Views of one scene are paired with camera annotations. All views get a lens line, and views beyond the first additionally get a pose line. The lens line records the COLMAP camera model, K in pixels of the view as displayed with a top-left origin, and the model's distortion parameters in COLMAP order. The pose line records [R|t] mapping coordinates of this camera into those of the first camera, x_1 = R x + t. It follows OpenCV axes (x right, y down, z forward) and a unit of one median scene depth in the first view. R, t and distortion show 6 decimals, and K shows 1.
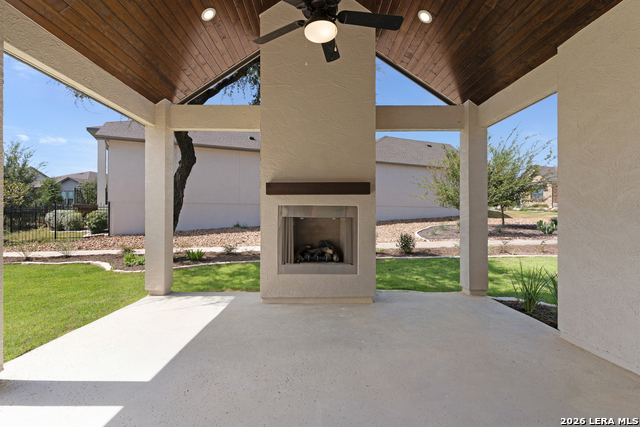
lens RADIAL K [[312.2, 0, 320.4], [0, 312.2, 213.1], [0, 0, 1]] dist [0.002346, -0.000506]
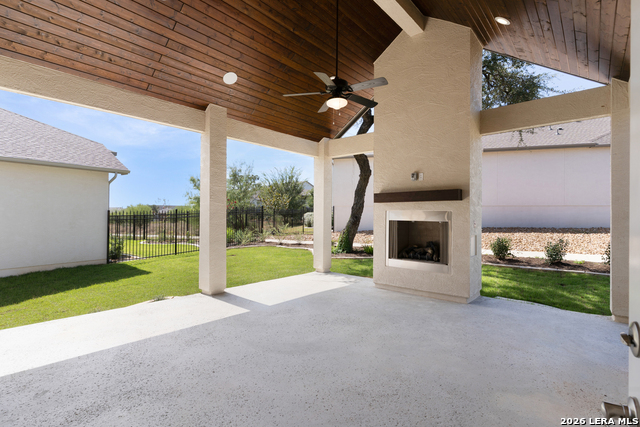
lens RADIAL K [[312.2, 0, 318.5], [0, 312.2, 212.8], [0, 0, 1]] dist [0.002346, -0.000506]
pose [[0.751296, 0.000913, -0.659965, 0.467685], [-0.004120, 0.999986, -0.003306, -0.011350], [0.659953, 0.005203, 0.751289, -0.114039]]
